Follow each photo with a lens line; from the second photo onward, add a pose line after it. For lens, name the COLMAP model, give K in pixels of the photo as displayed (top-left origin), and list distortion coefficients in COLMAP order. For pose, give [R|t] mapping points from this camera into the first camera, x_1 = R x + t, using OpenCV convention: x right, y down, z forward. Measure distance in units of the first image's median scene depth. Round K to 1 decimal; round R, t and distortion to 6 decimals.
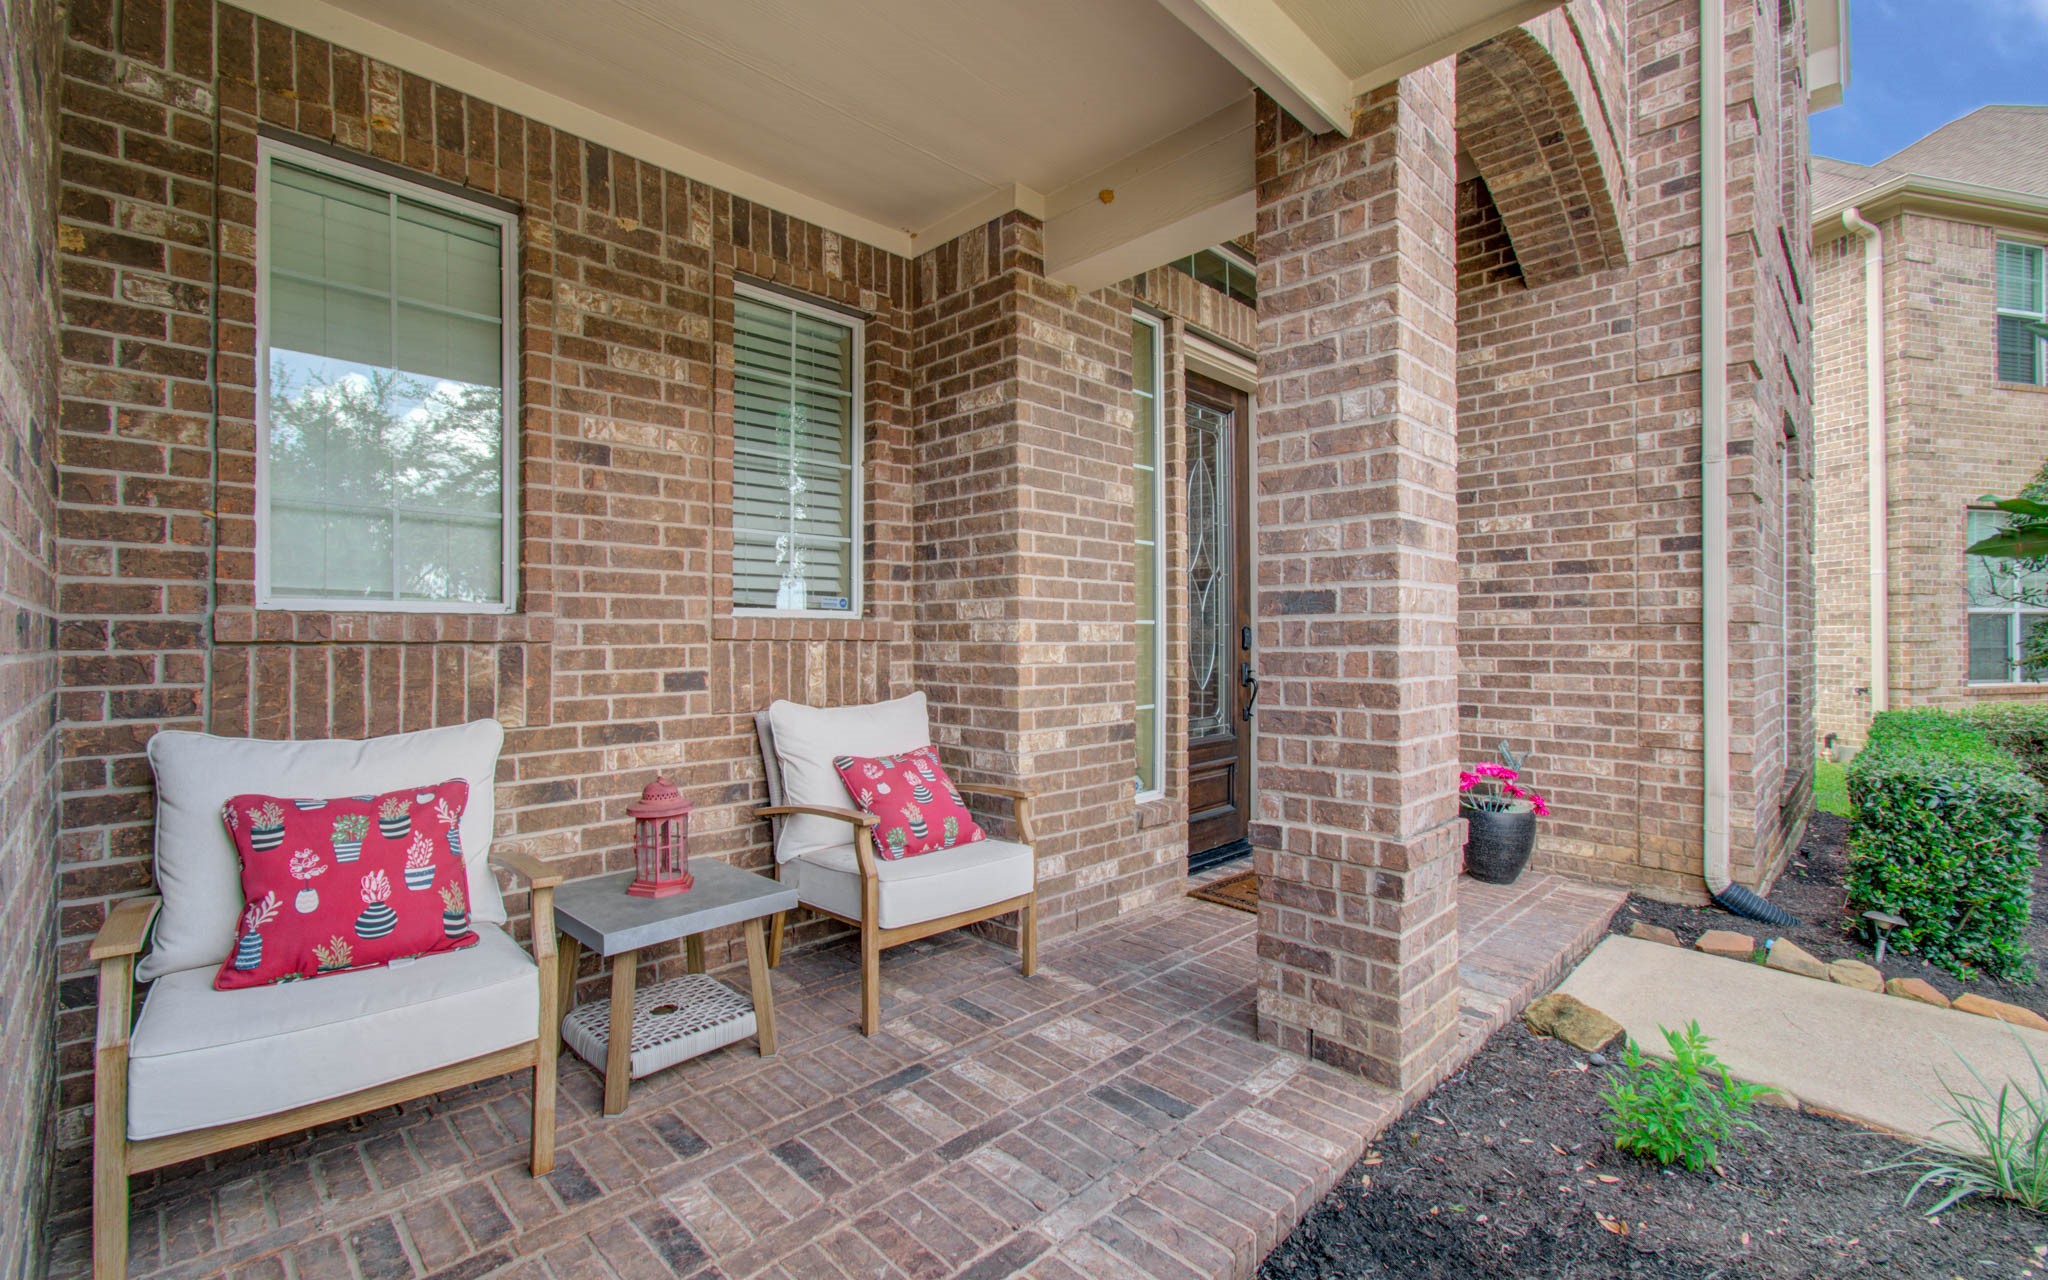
lens RADIAL K [[879.6, 0, 1021.6], [0, 879.6, 643.5], [0, 0, 1]] dist [0.005661, 0.004567]
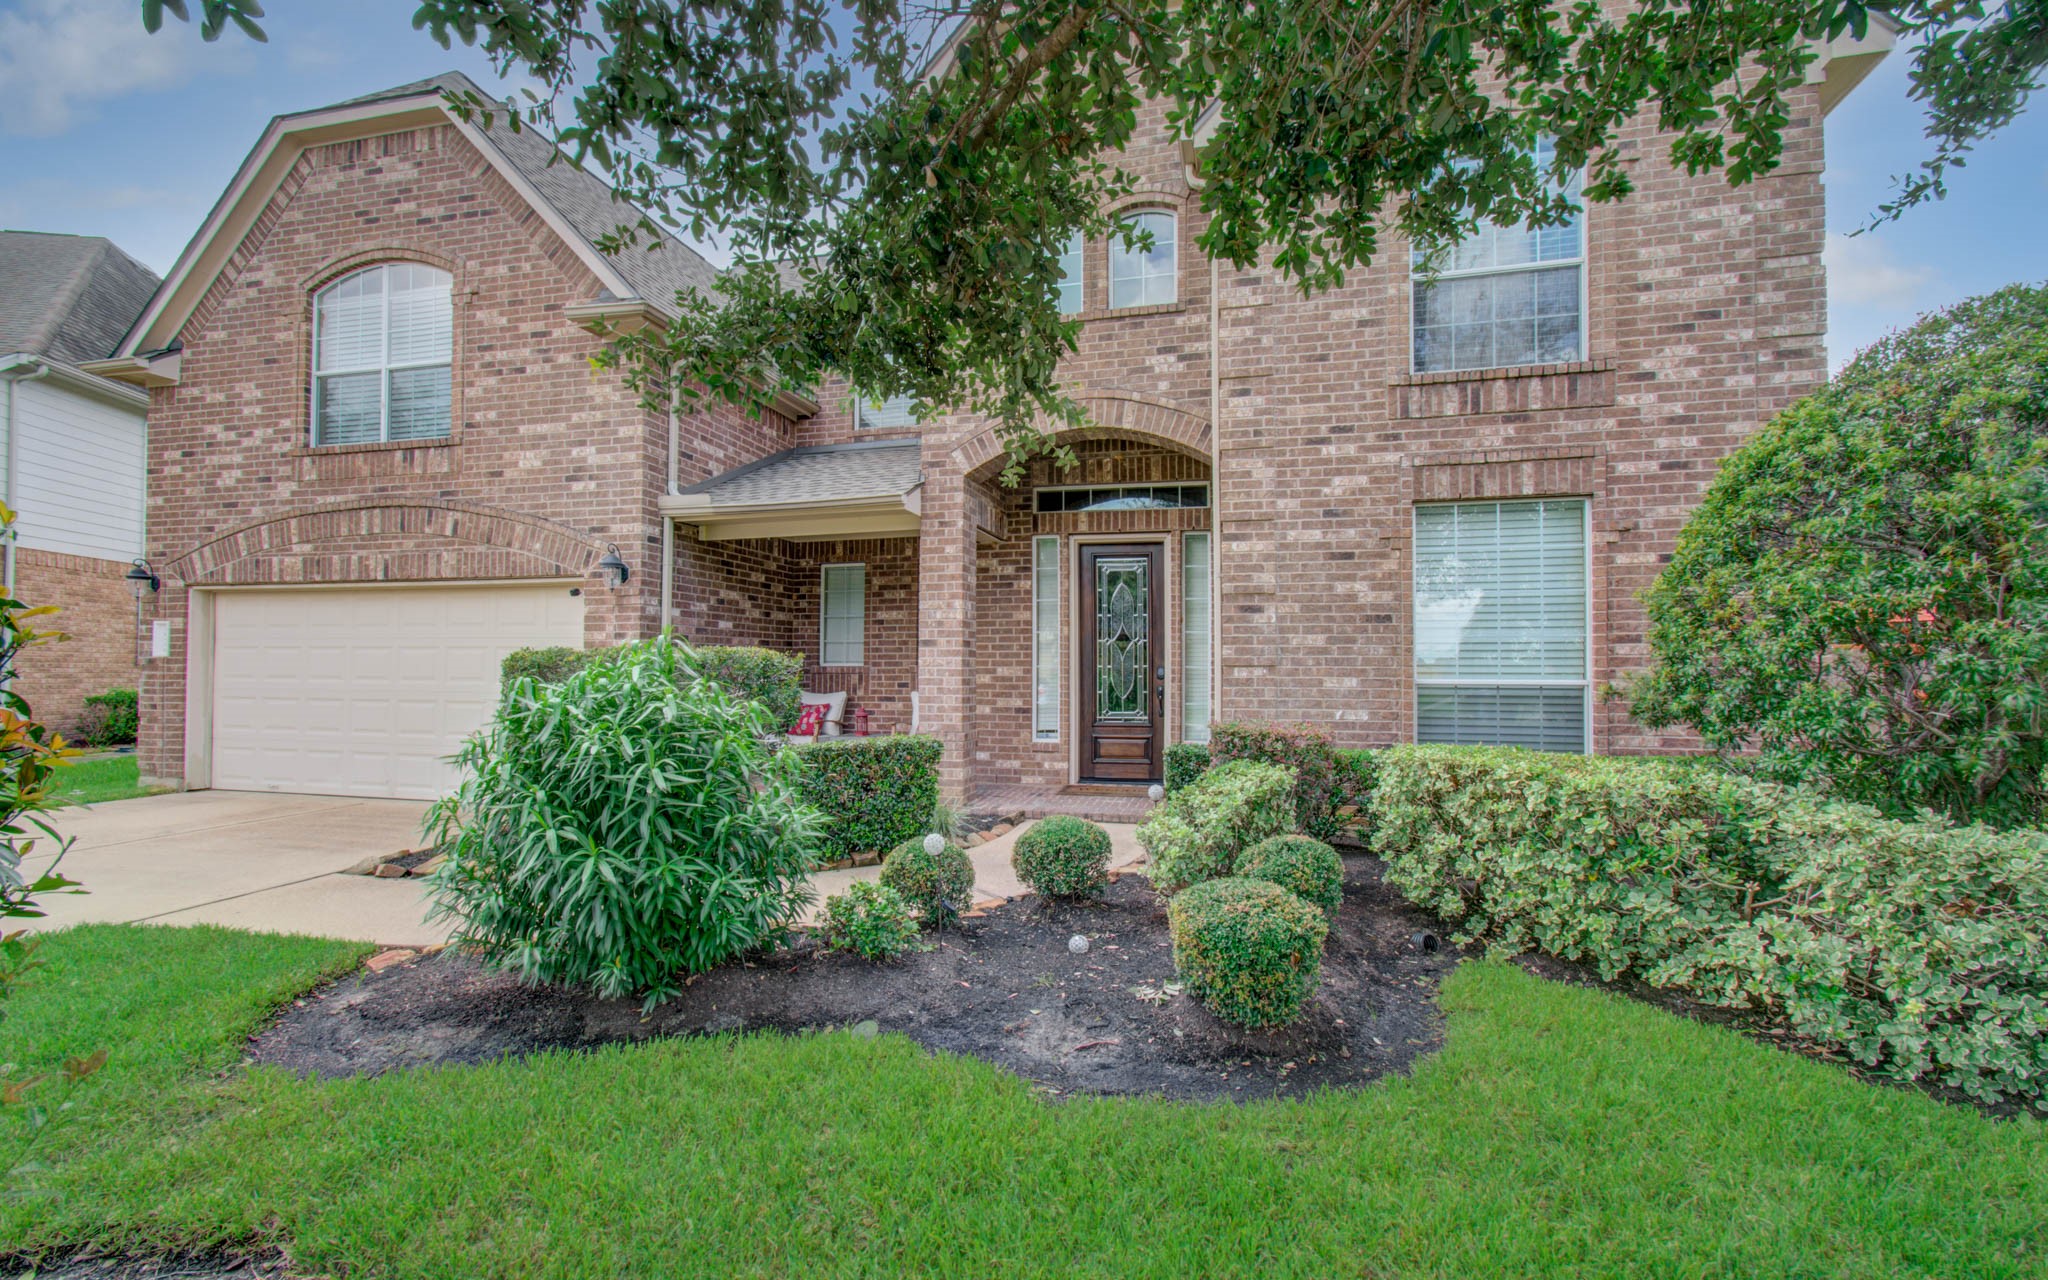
lens RADIAL K [[879.6, 0, 1034.2], [0, 879.6, 664.1], [0, 0, 1]] dist [0.005661, 0.004567]
pose [[0.514096, 0.001622, -0.857731, 2.812447], [-0.000951, 0.999999, 0.001321, -0.043120], [0.857732, 0.000137, 0.514097, -0.317795]]
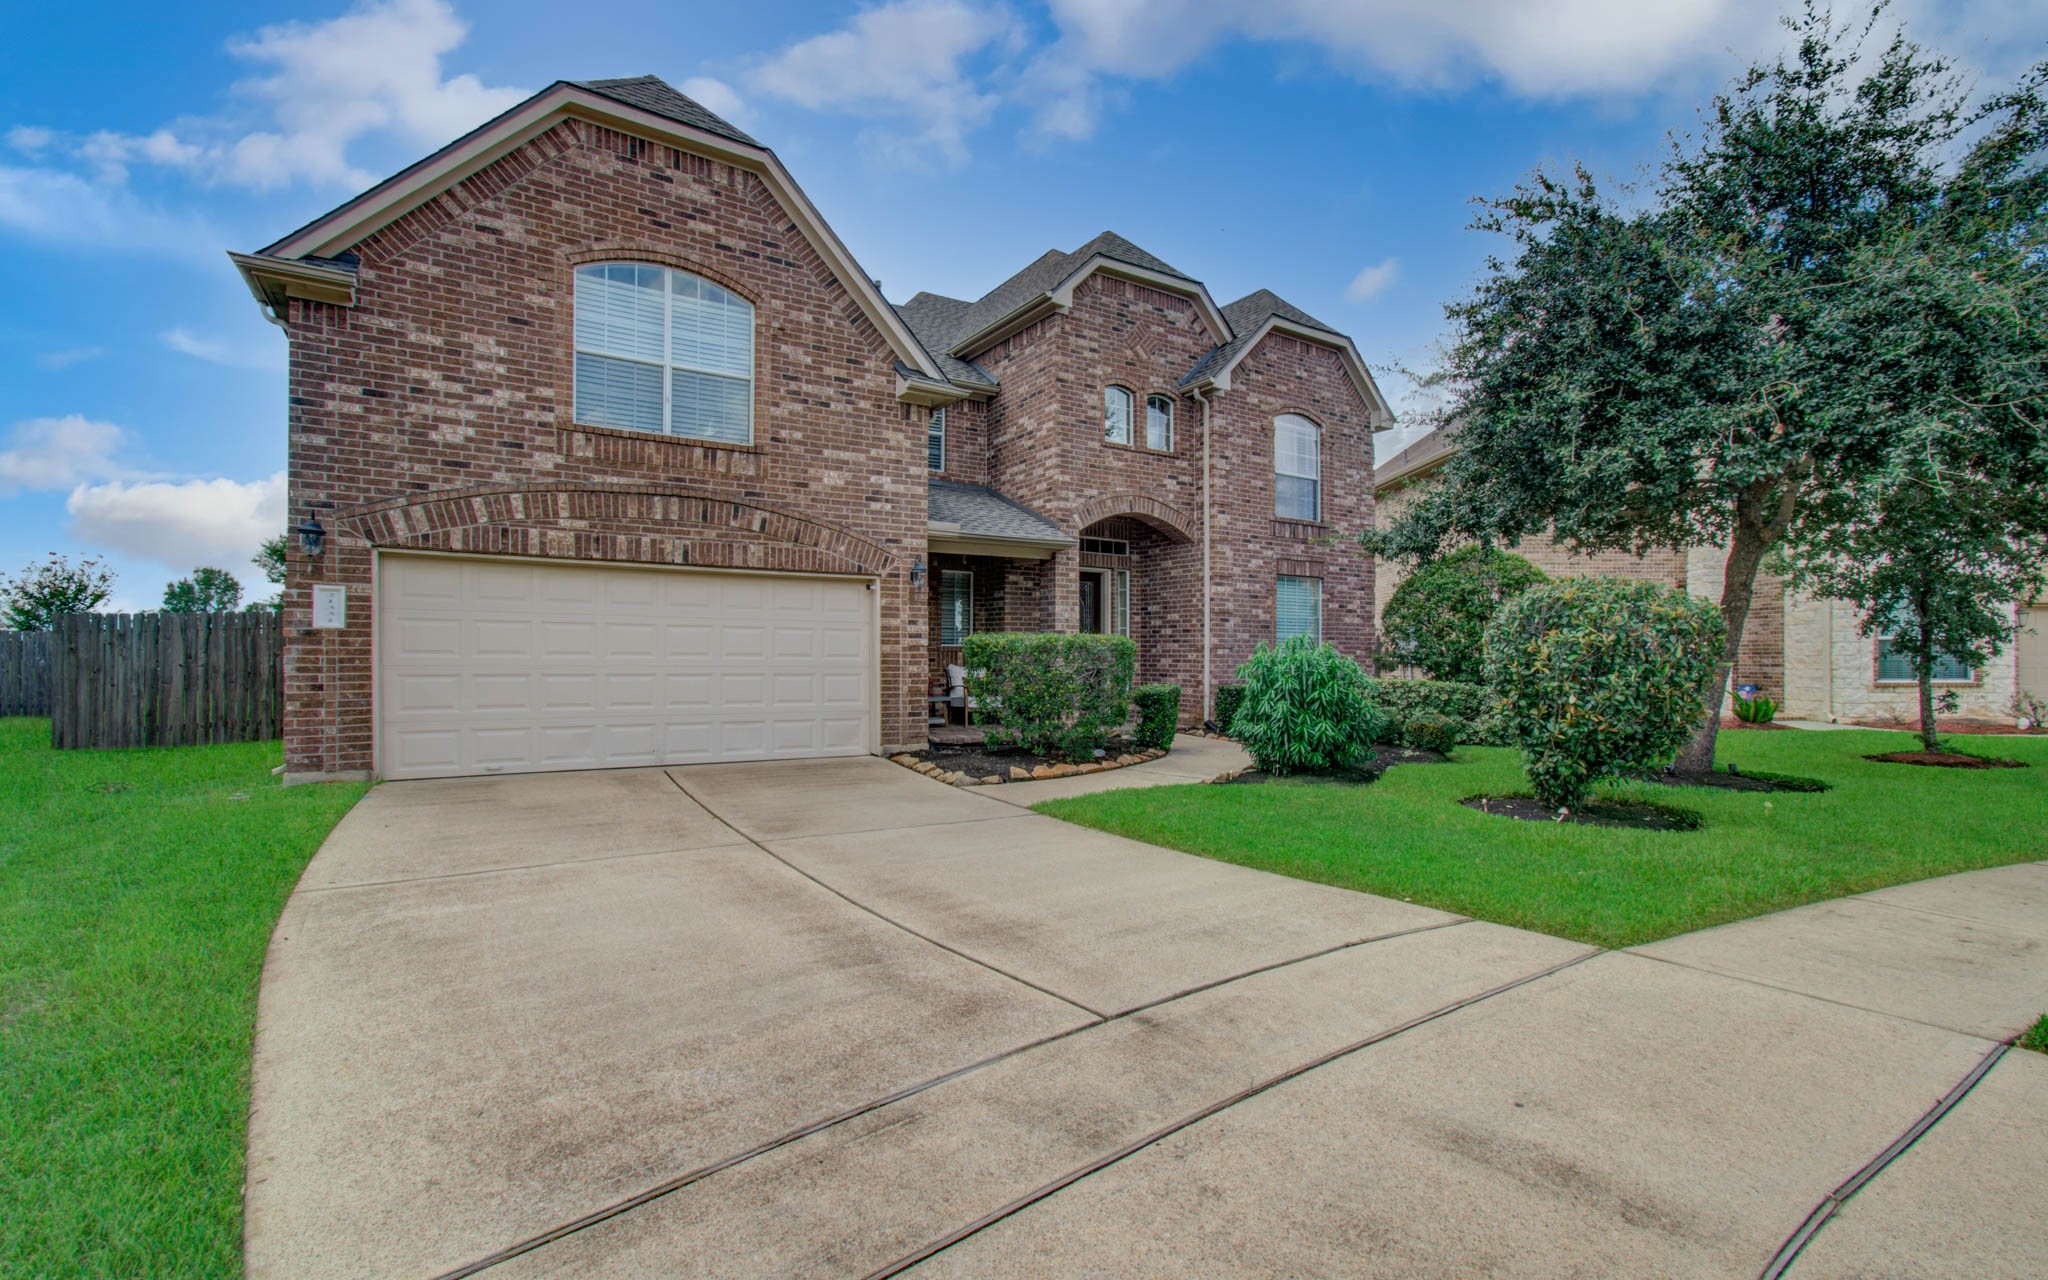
lens RADIAL K [[879.6, 0, 1032.9], [0, 879.6, 658.8], [0, 0, 1]] dist [0.005661, 0.004567]
pose [[0.976378, 0.012119, -0.215729, 1.147842], [-0.009829, 0.999883, 0.011686, -0.022593], [0.215846, -0.009290, 0.976383, -3.432840]]
